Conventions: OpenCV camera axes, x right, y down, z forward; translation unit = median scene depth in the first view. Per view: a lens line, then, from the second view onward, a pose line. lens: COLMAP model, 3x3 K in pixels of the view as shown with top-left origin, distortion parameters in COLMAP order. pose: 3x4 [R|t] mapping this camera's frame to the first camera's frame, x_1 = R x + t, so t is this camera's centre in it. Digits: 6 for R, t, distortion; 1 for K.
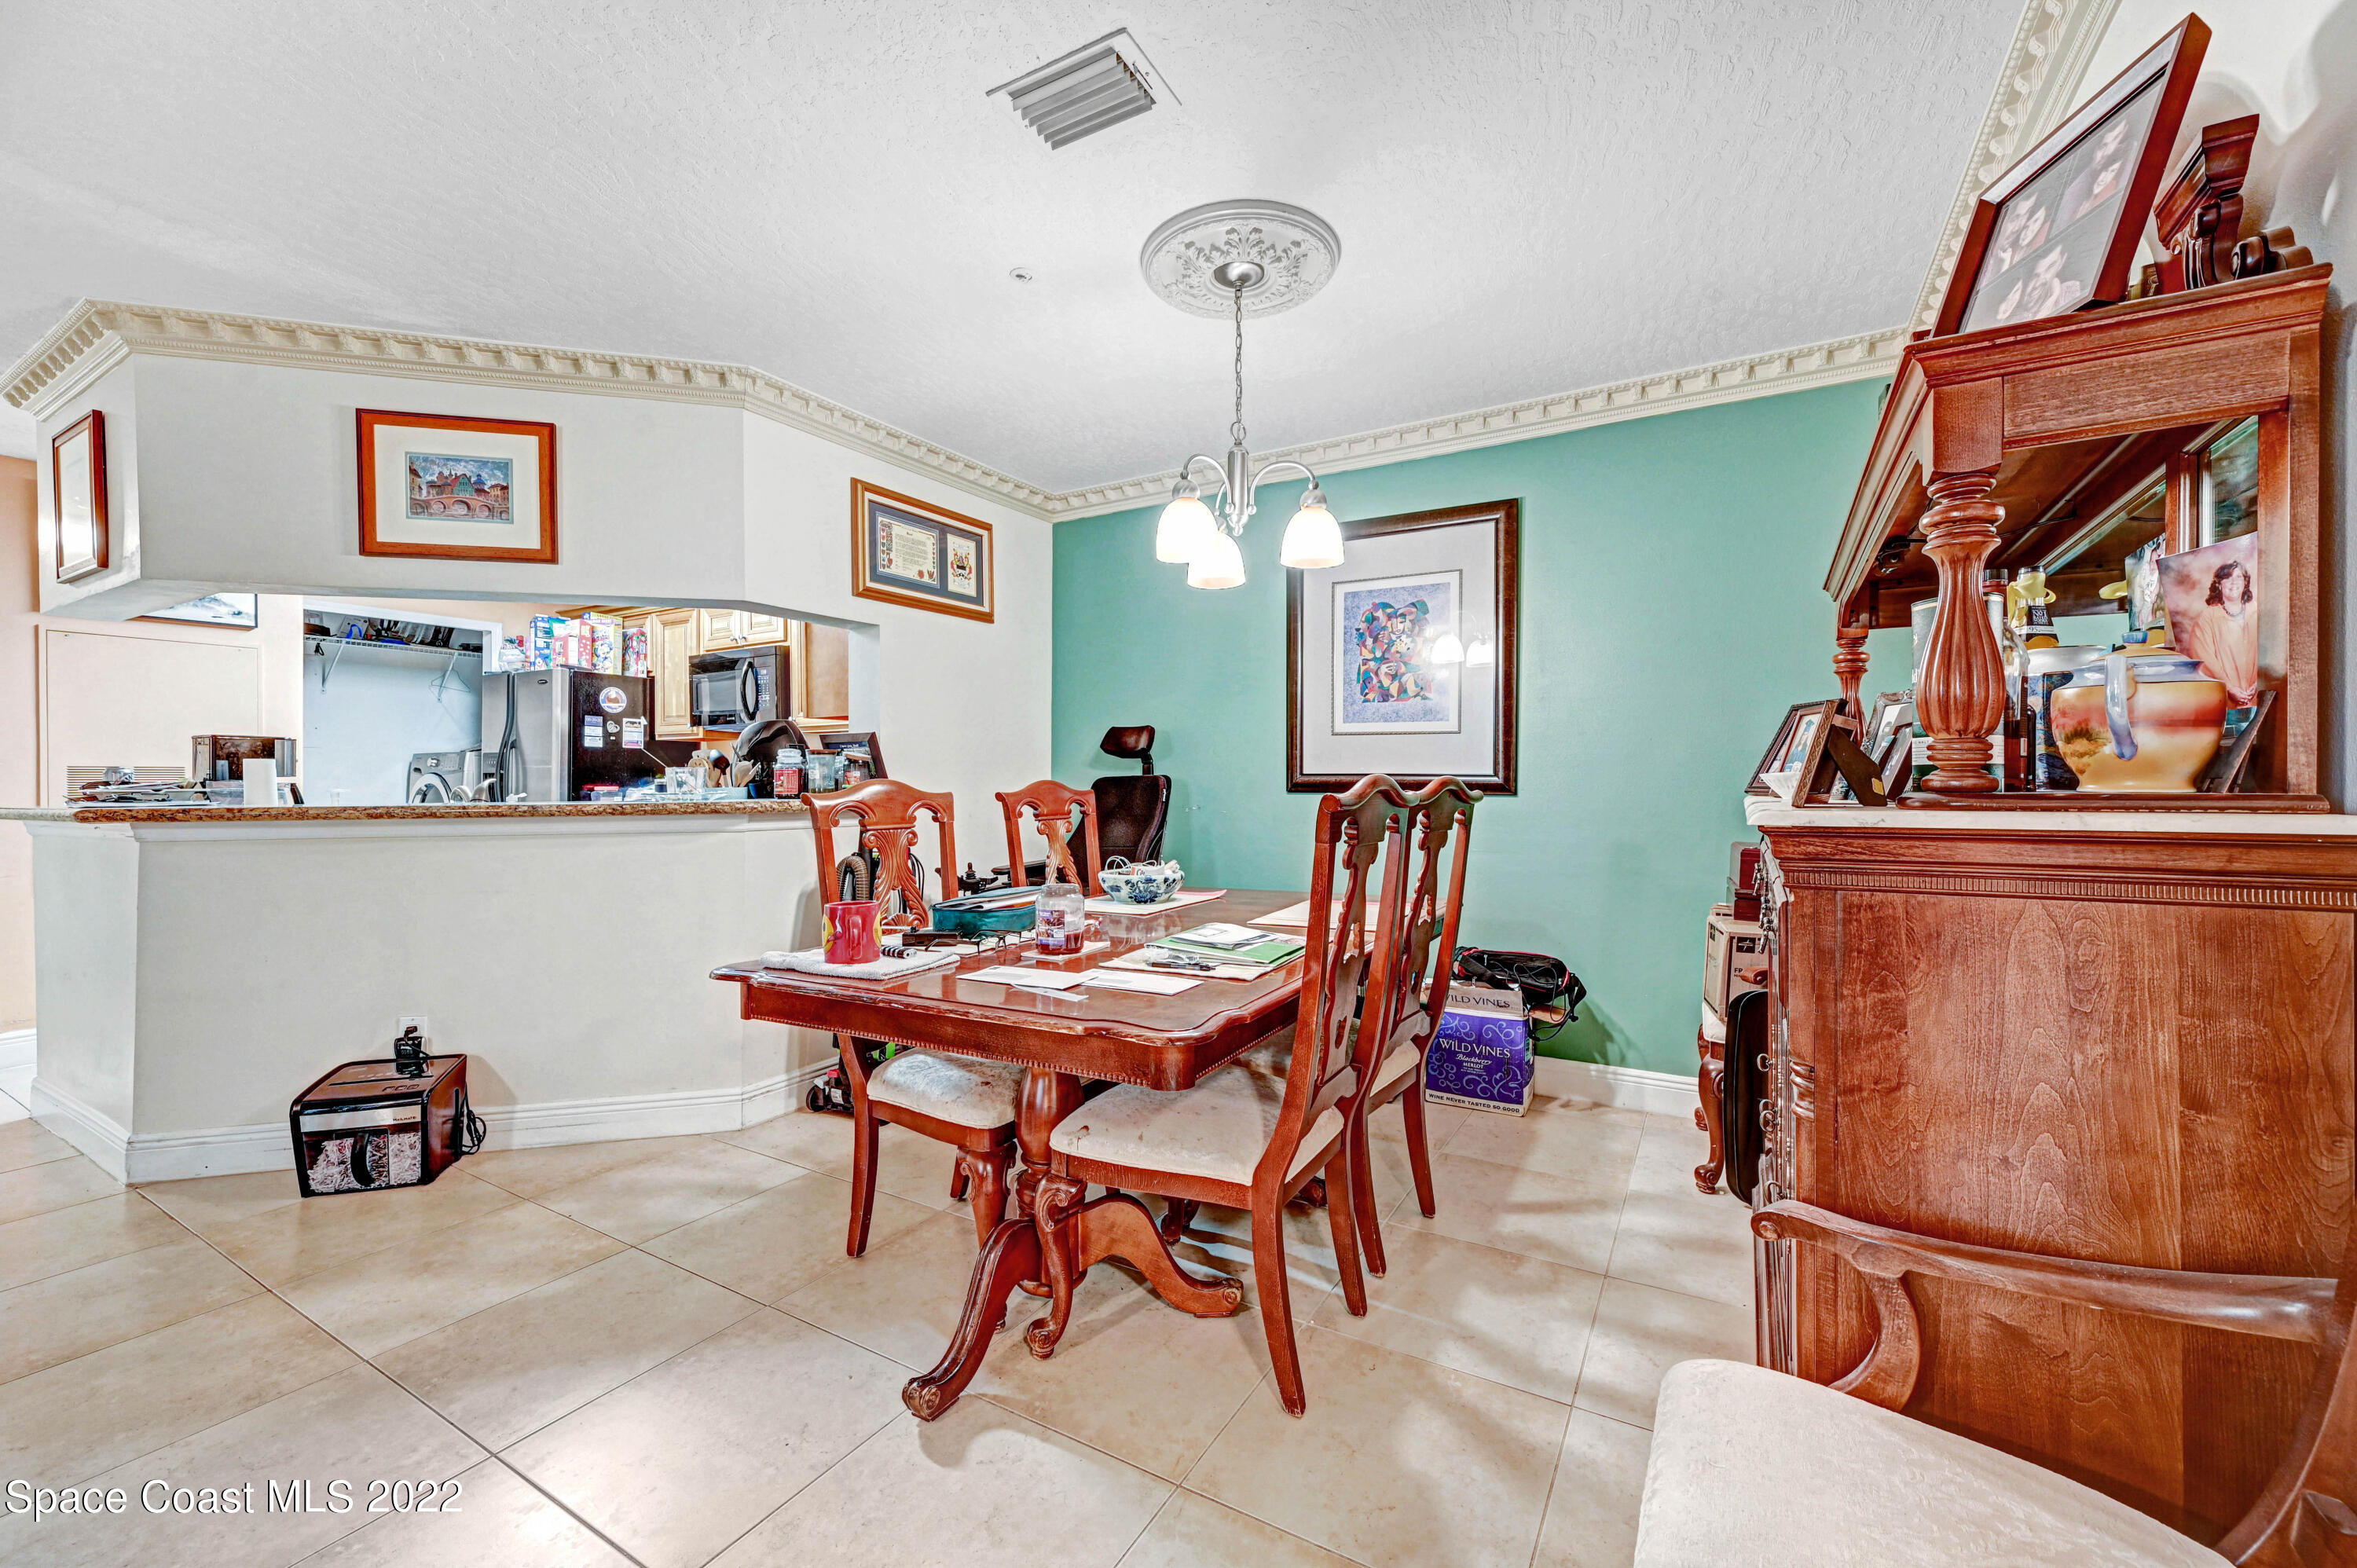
lens RADIAL K [[954.9, 0, 1184.2], [0, 954.9, 781.6], [0, 0, 1]] dist [0.001785, 0.000245]
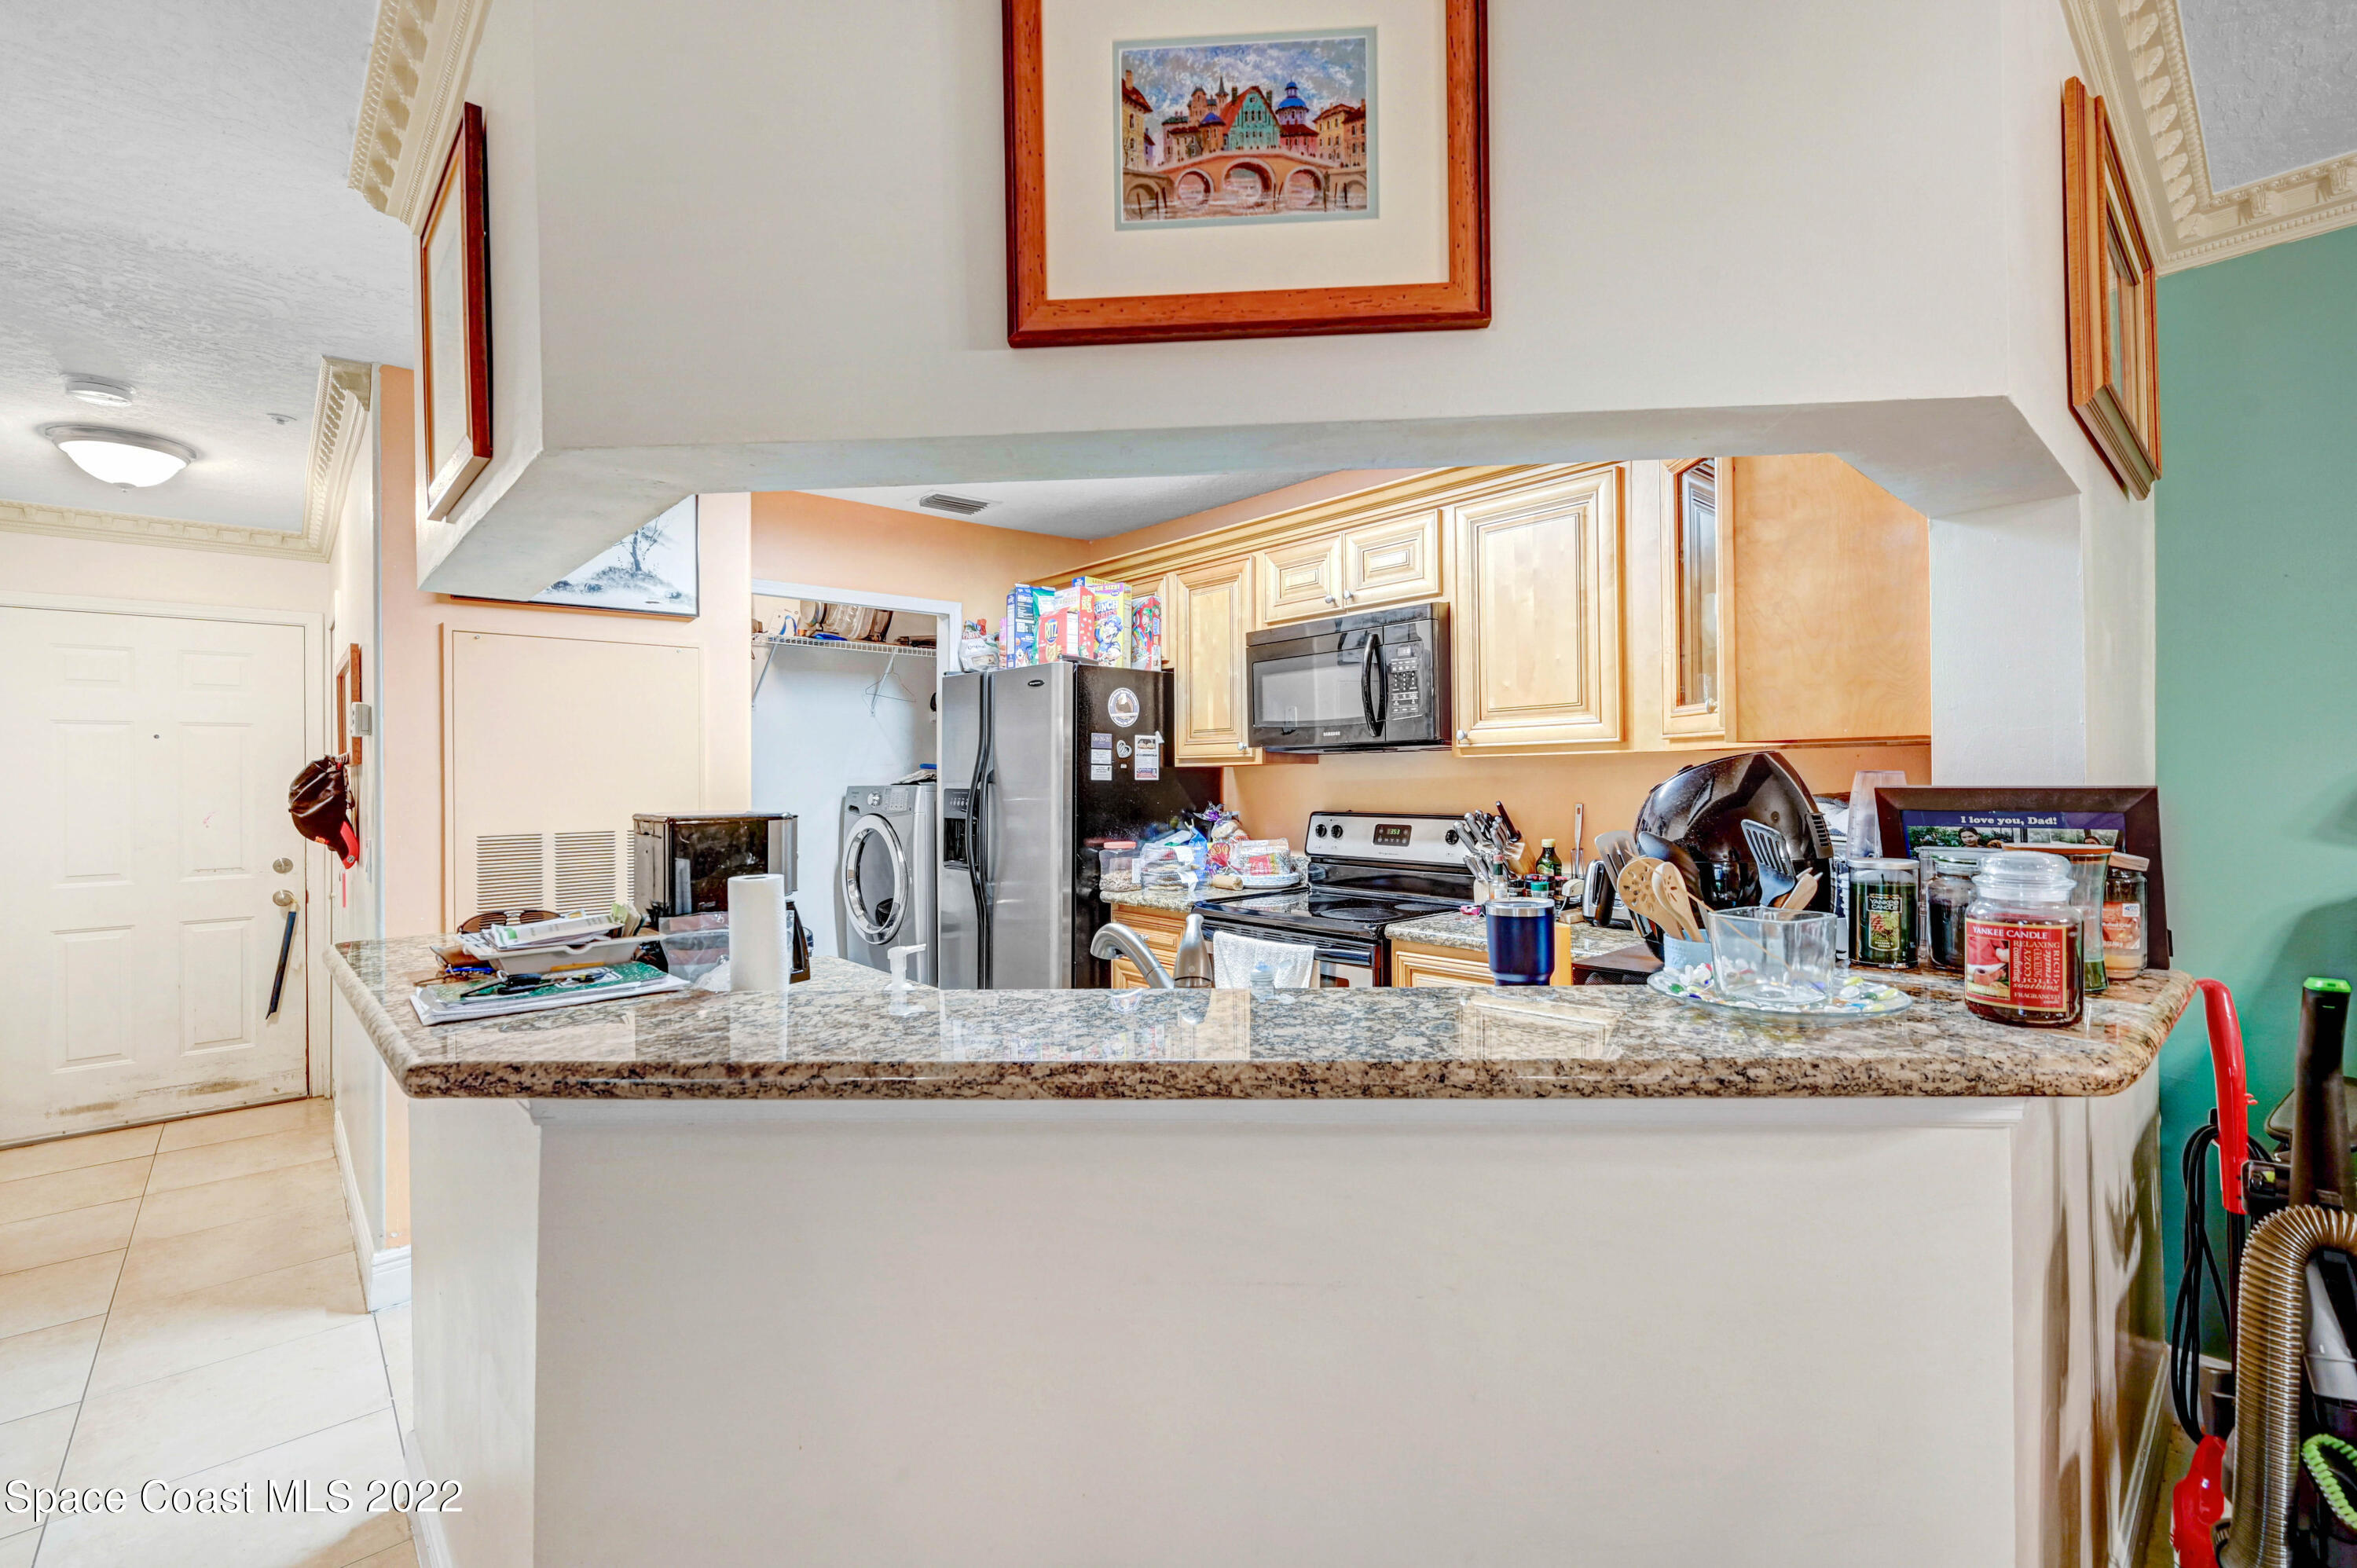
lens RADIAL K [[1081.2, 0, 1168.1], [0, 1081.2, 773.1], [0, 0, 1]] dist [0.001346, -0.000038]
pose [[0.947182, -0.009500, -0.320556, -0.336624], [0.007532, 0.999944, -0.007380, -0.035368], [0.320608, 0.004576, 0.947201, 0.315542]]
